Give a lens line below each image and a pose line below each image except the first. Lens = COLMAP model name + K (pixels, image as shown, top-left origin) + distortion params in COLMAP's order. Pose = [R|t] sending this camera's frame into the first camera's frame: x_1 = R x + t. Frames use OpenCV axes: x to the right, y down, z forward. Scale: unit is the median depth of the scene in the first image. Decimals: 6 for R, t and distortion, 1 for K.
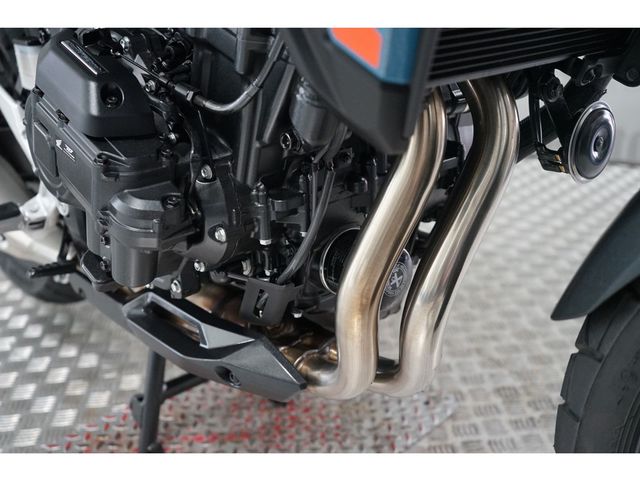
lens RADIAL K [[740.8, 0, 320.0], [0, 740.8, 240.0], [0, 0, 1]] dist [0.011830, -0.018238]
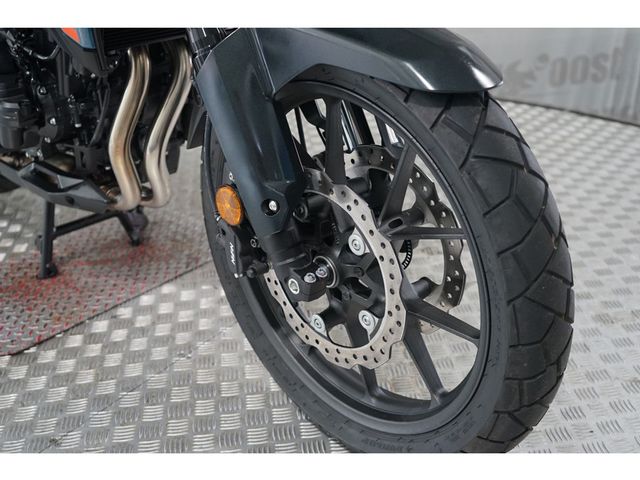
lens RADIAL K [[740.8, 0, 320.0], [0, 740.8, 240.0], [0, 0, 1]] dist [0.011830, -0.018238]
pose [[0.998805, -0.029152, 0.039224, 0.454097], [0.026020, 0.996605, 0.078117, 0.158456], [-0.041369, -0.077003, 0.996172, -0.967192]]
